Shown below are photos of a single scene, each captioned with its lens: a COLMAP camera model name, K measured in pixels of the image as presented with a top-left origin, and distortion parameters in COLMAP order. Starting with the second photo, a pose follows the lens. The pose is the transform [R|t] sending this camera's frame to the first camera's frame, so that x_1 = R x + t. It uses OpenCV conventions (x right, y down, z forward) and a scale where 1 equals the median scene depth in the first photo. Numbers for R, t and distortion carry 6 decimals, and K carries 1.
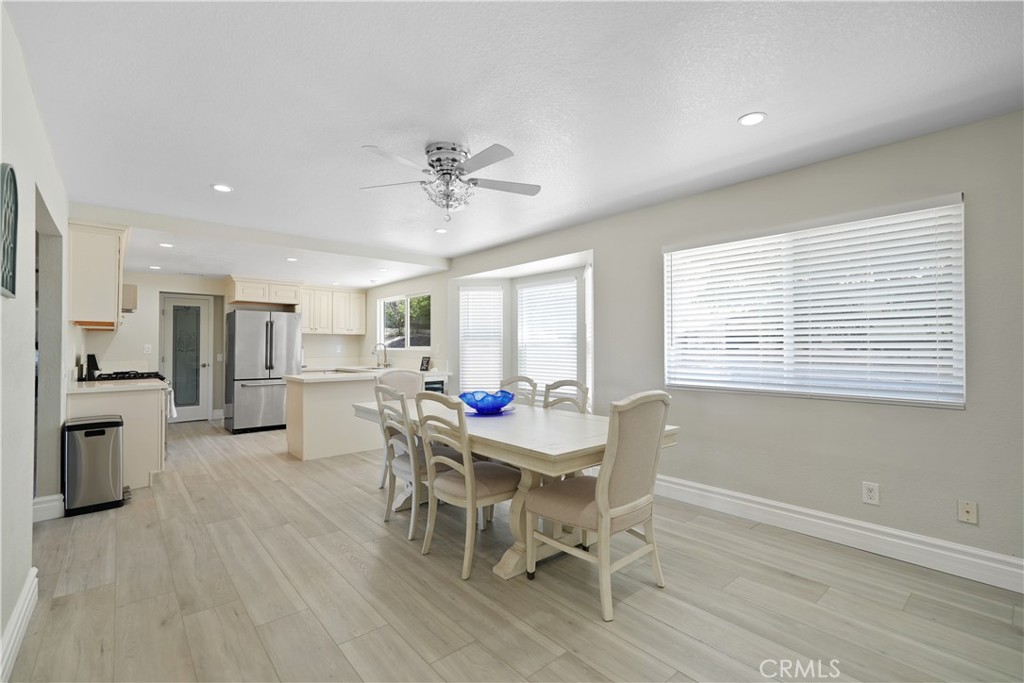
lens RADIAL K [[458.6, 0, 510.4], [0, 458.6, 340.0], [0, 0, 1]] dist [-0.007095, 0.006560]
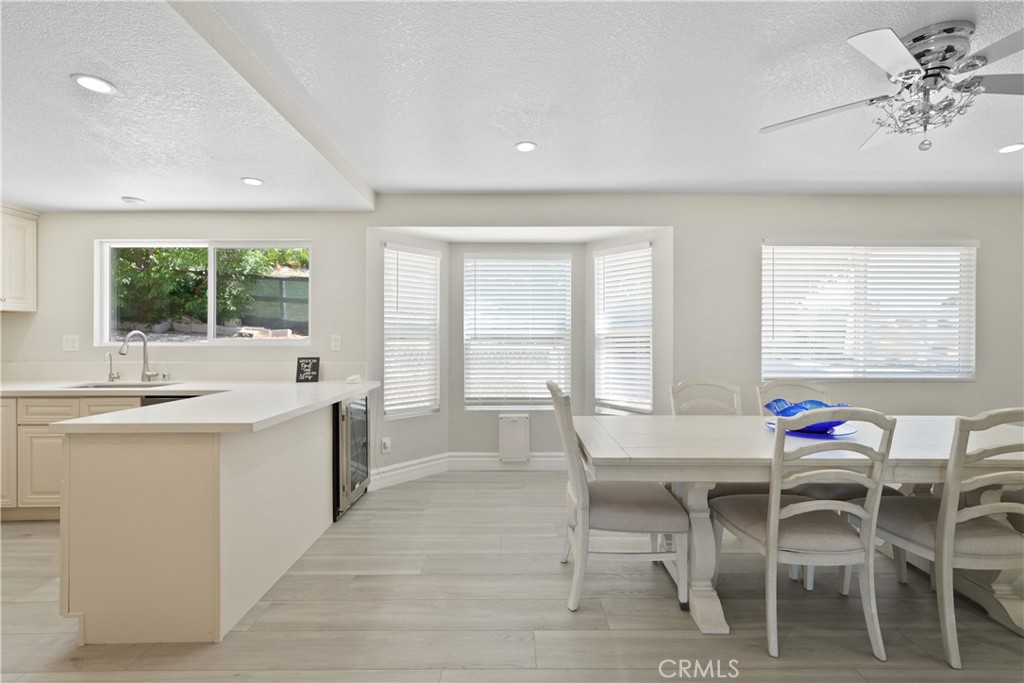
lens RADIAL K [[458.6, 0, 513.5], [0, 458.6, 341.9], [0, 0, 1]] dist [-0.007095, 0.006560]
pose [[0.656085, -0.001092, 0.754686, -0.437878], [-0.012898, 0.999837, 0.012659, 0.007756], [-0.754577, -0.018040, 0.655964, 0.436152]]
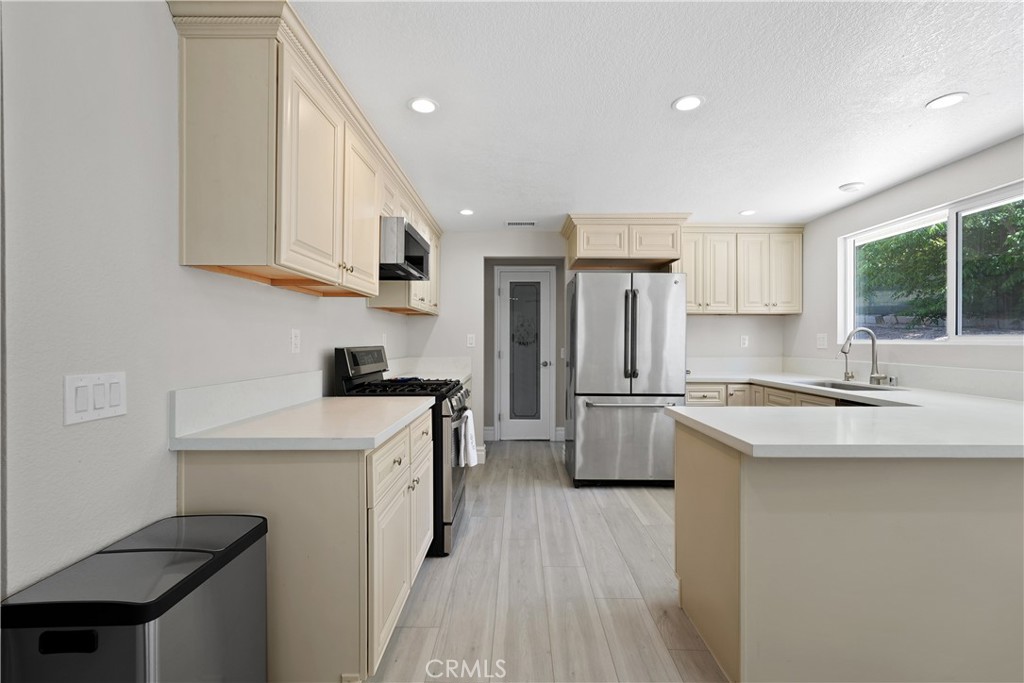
lens RADIAL K [[458.6, 0, 514.1], [0, 458.6, 339.0], [0, 0, 1]] dist [-0.007095, 0.006560]
pose [[0.750669, -0.000611, -0.660678, -0.275887], [0.008858, 0.999919, 0.009140, 0.011836], [0.660619, -0.012714, 0.750613, 0.509731]]
